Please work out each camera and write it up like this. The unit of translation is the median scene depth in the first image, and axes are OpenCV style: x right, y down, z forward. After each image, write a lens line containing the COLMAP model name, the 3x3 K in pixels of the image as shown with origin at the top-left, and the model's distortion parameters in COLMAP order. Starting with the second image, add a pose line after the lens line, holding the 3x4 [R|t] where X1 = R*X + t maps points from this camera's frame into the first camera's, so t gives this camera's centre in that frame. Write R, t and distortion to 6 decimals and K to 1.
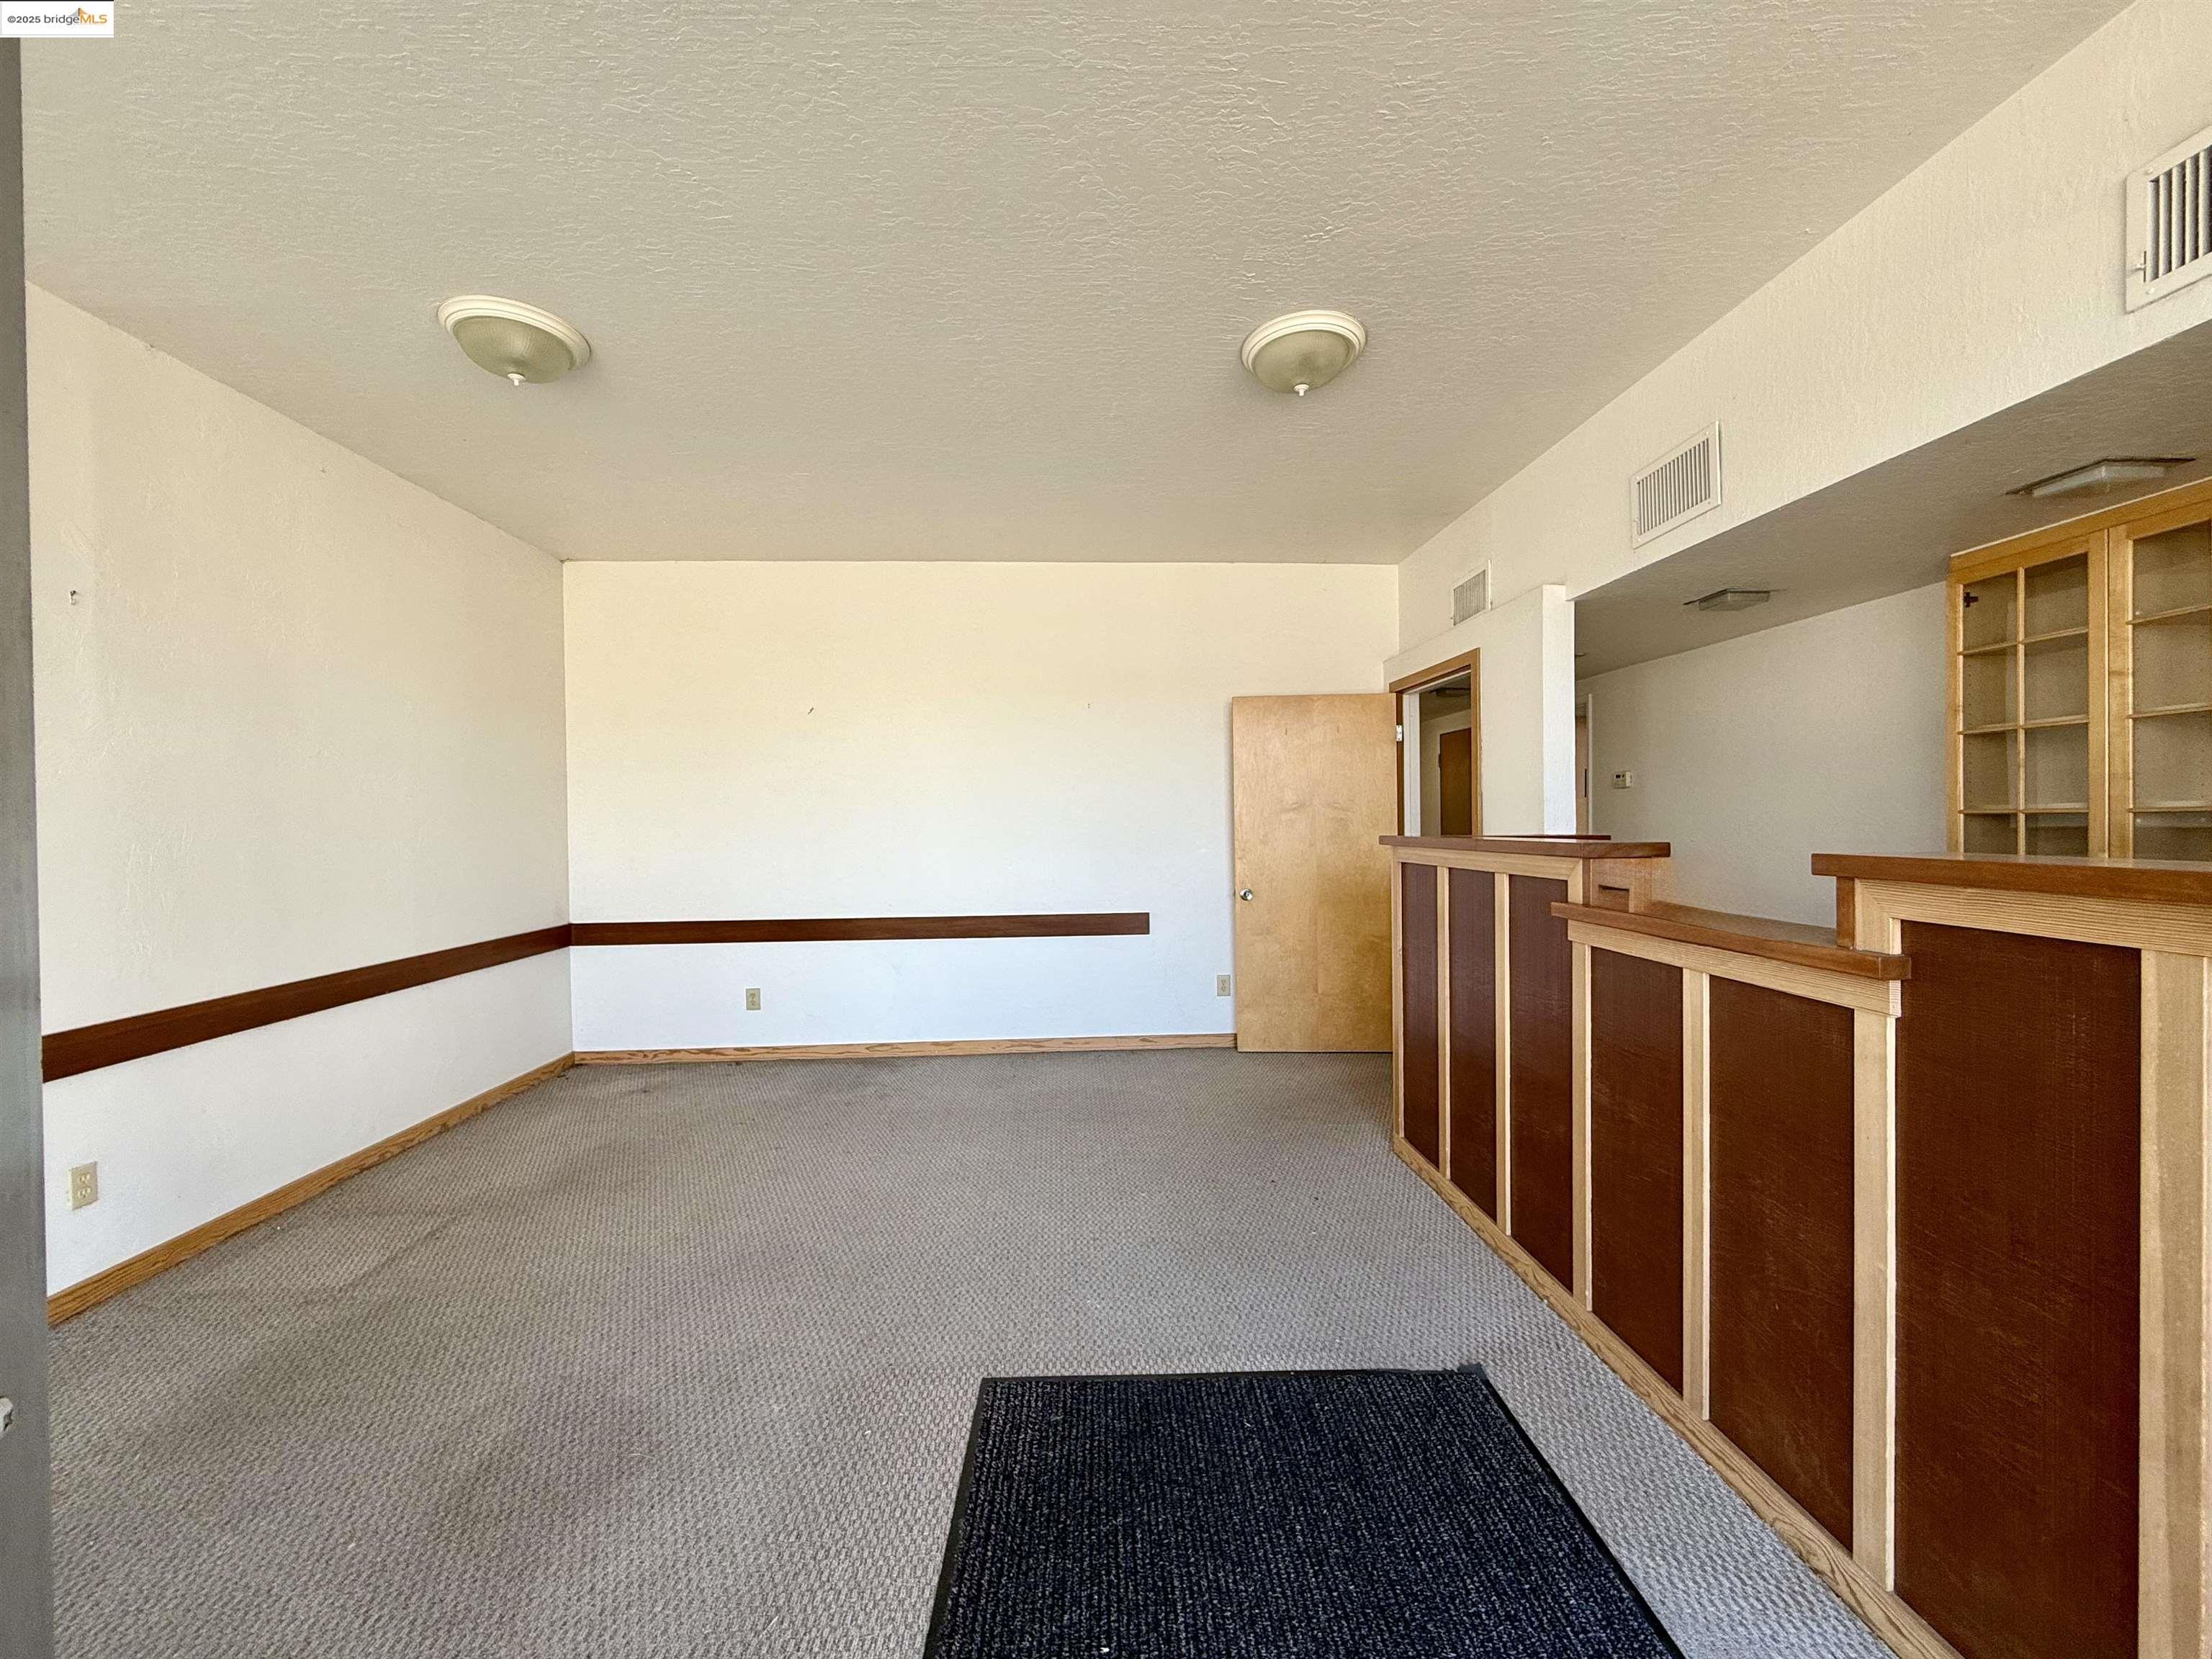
lens RADIAL K [[883.9, 0, 1106.0], [0, 883.9, 829.5], [0, 0, 1]] dist [-0.000251, -0.000143]
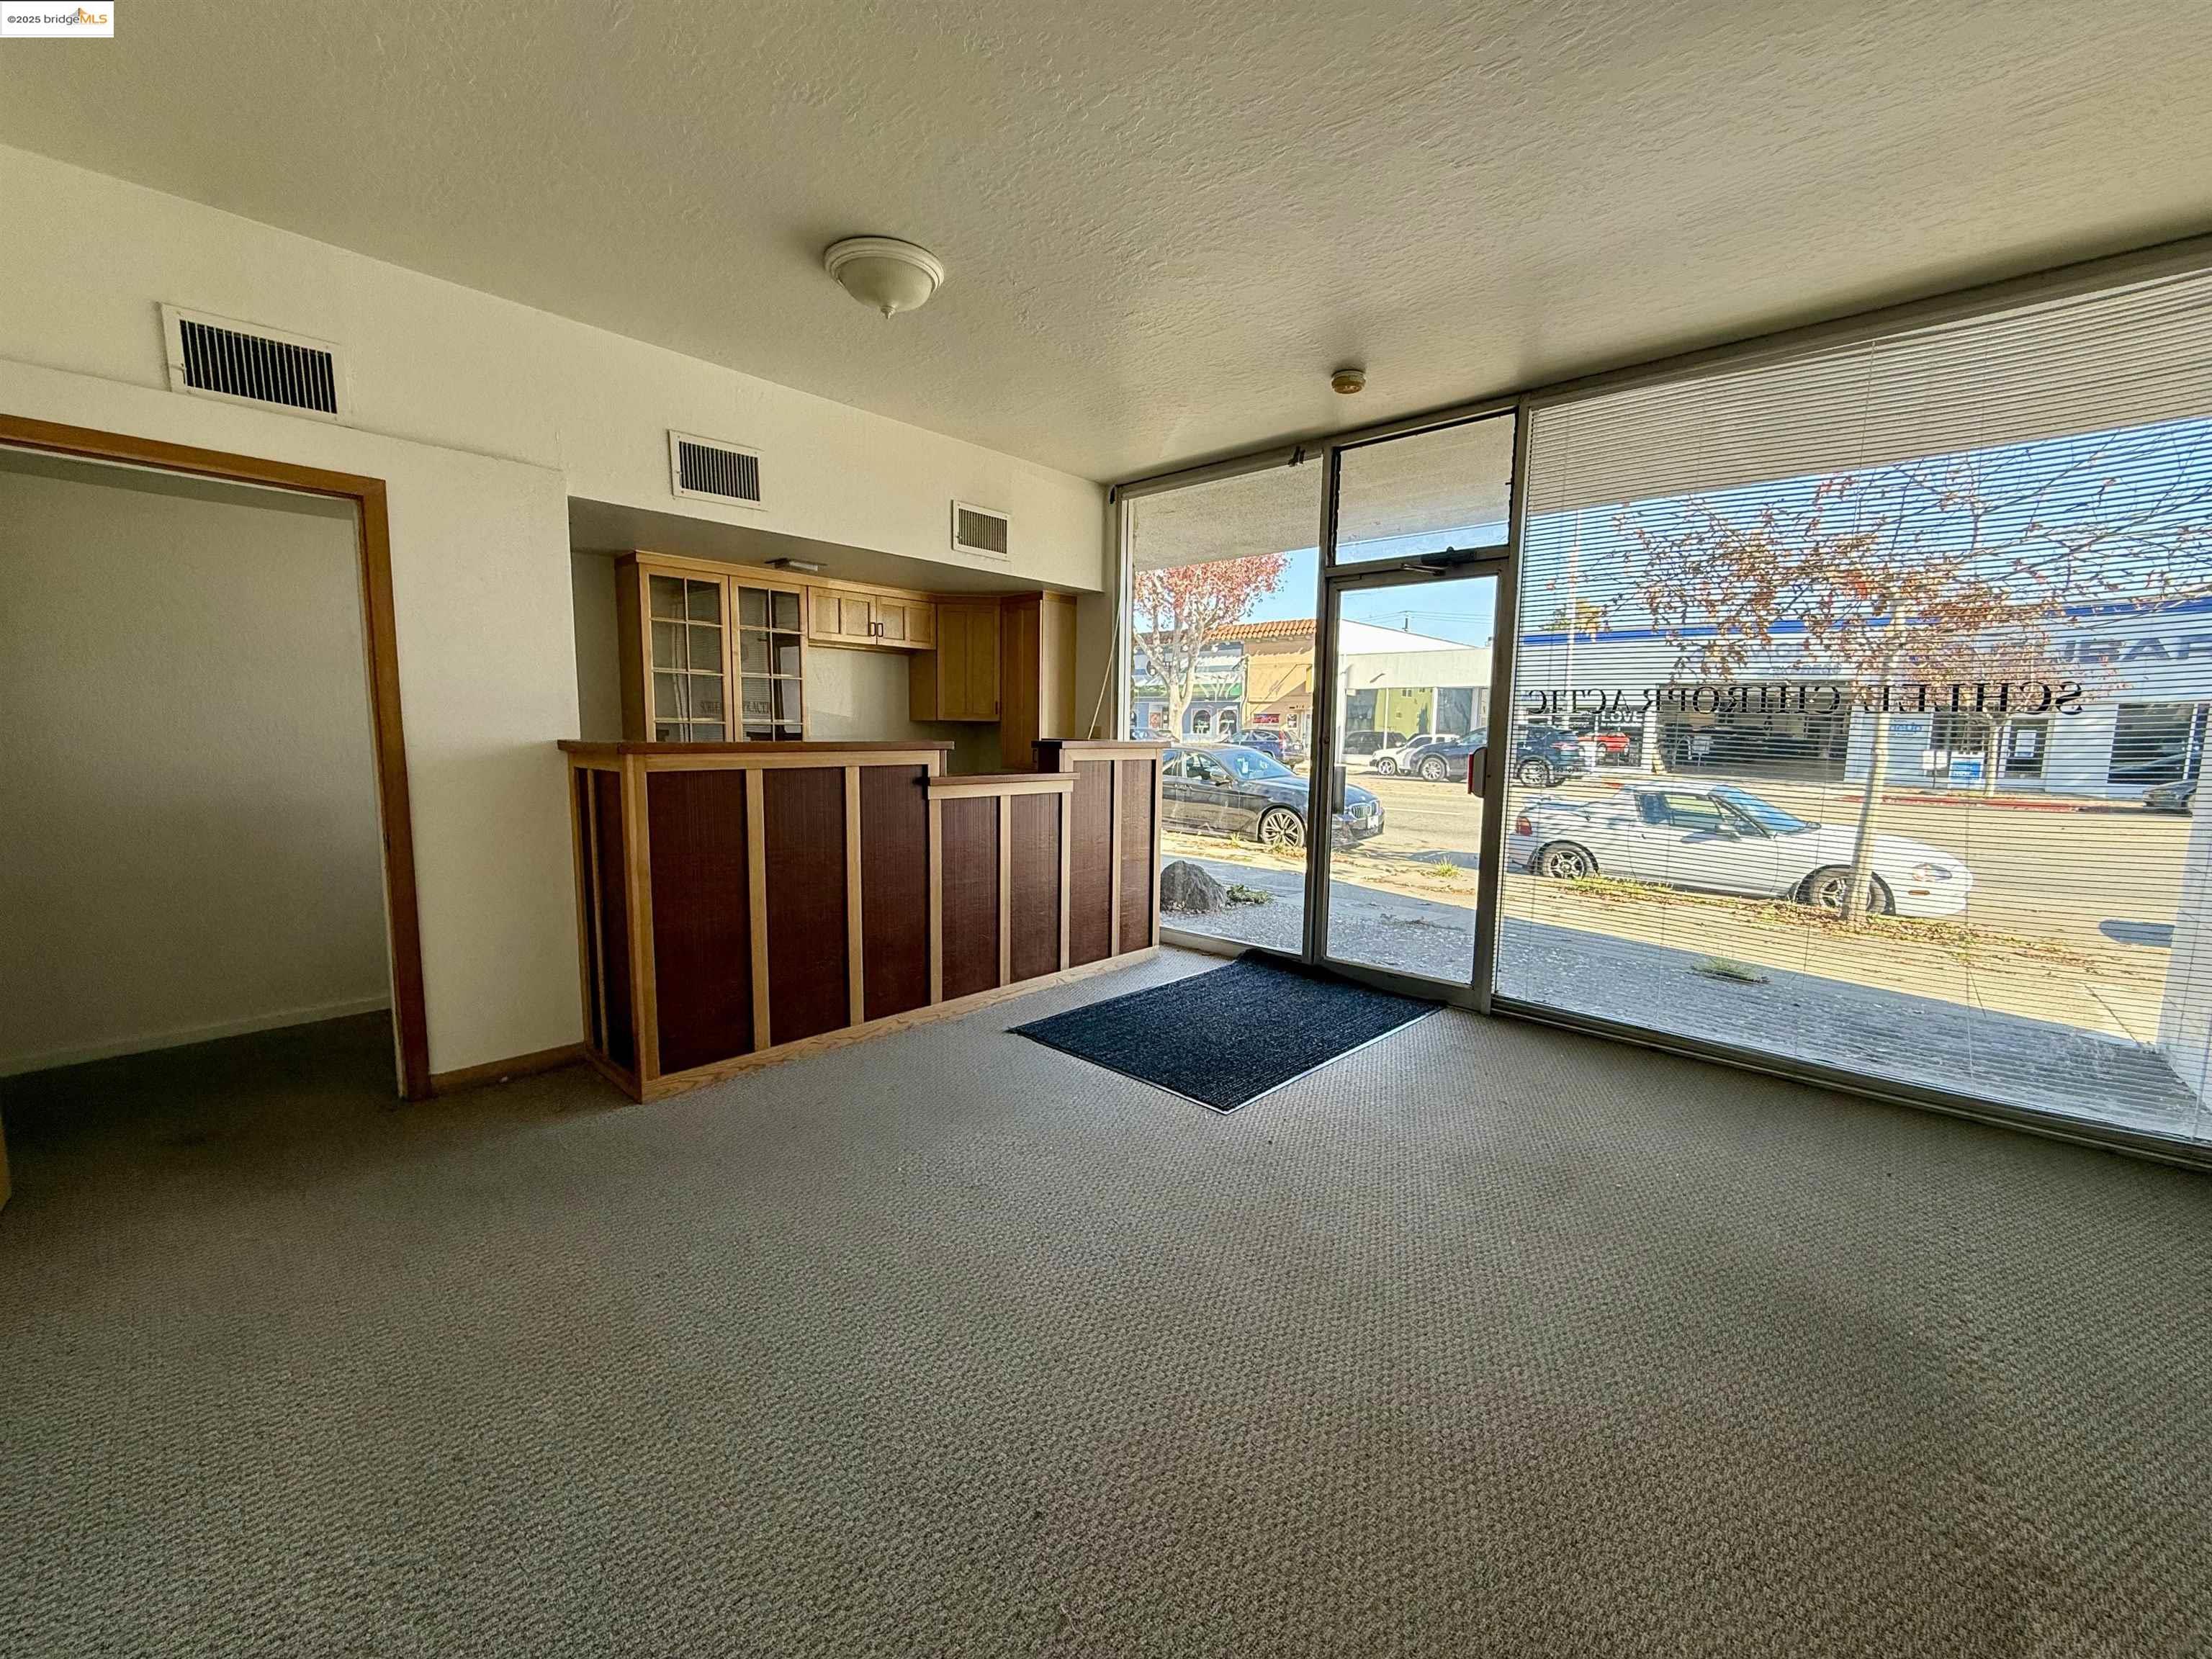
lens RADIAL K [[883.9, 0, 1106.0], [0, 883.9, 829.5], [0, 0, 1]] dist [-0.000251, -0.000143]
pose [[-0.697364, -0.080414, 0.712192, -0.604391], [0.001042, 0.993571, 0.113205, -0.005736], [-0.716716, 0.079687, -0.692797, 1.272346]]
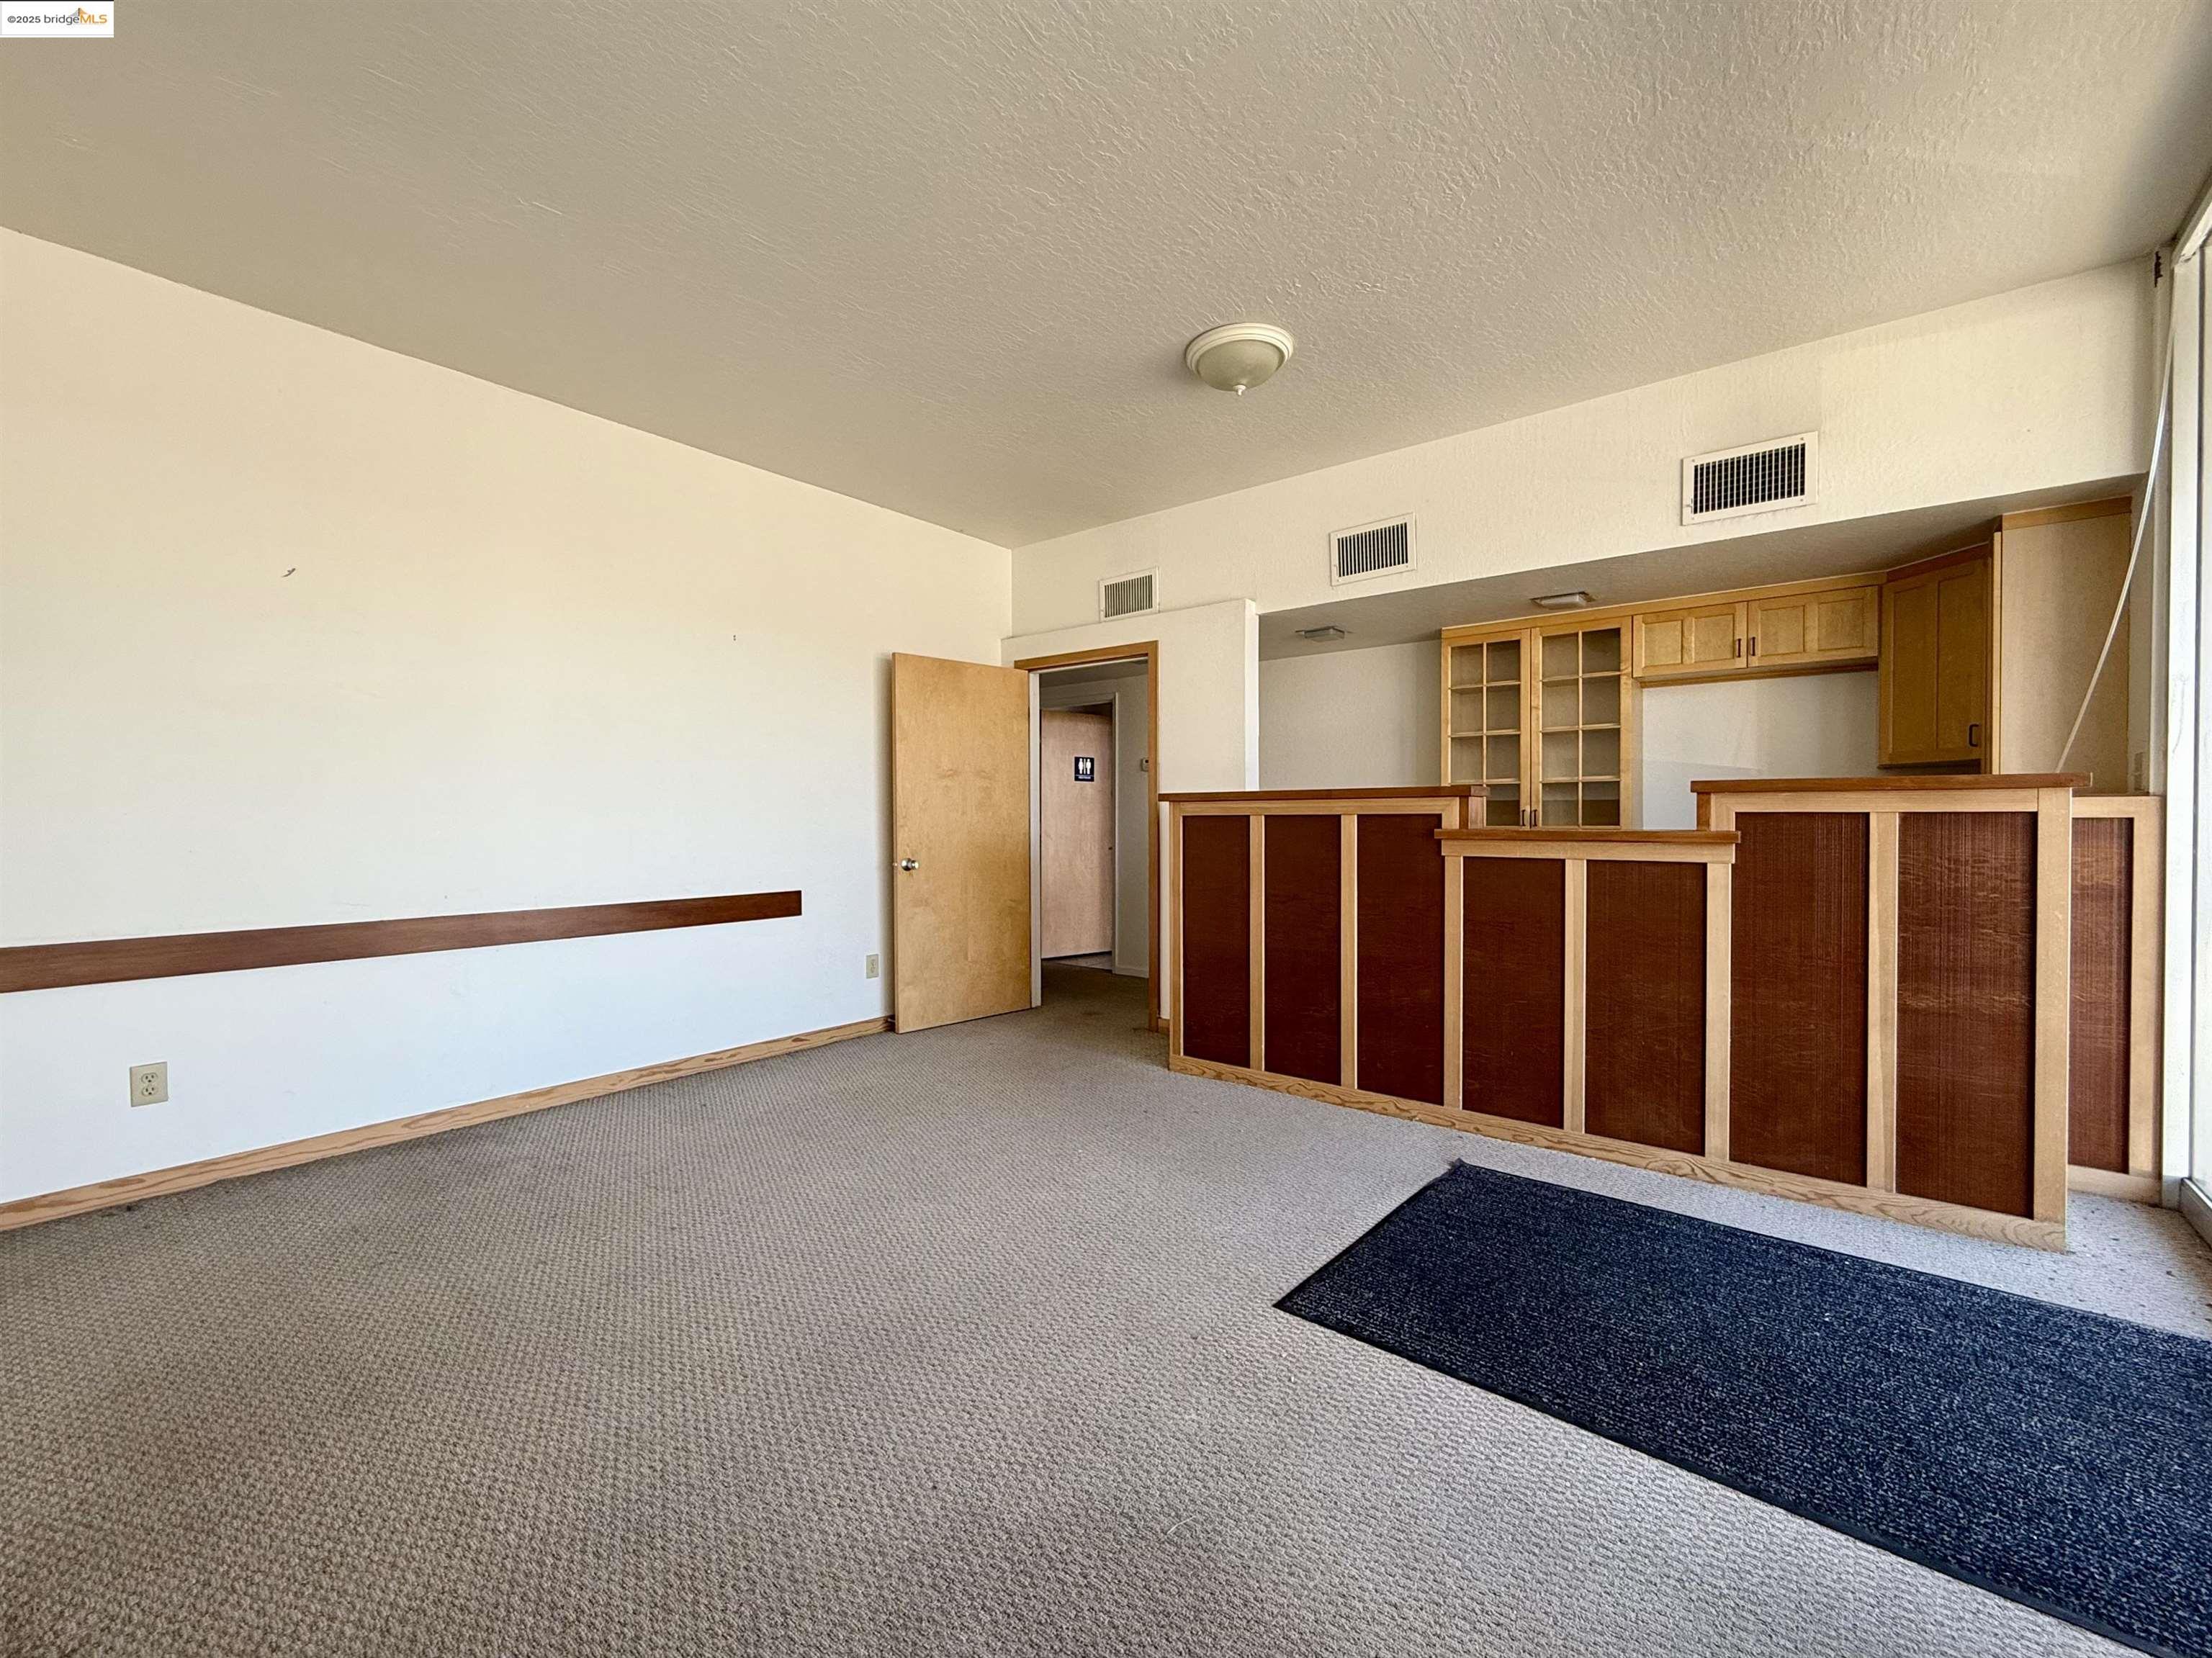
lens RADIAL K [[920.3, 0, 1108.8], [0, 920.3, 829.2], [0, 0, 1]] dist [-0.001255, 0.000060]
pose [[0.666907, 0.000199, 0.745141, -0.619303], [0.002290, 0.999995, -0.002317, 0.056005], [-0.745138, 0.003252, 0.666903, 0.271127]]
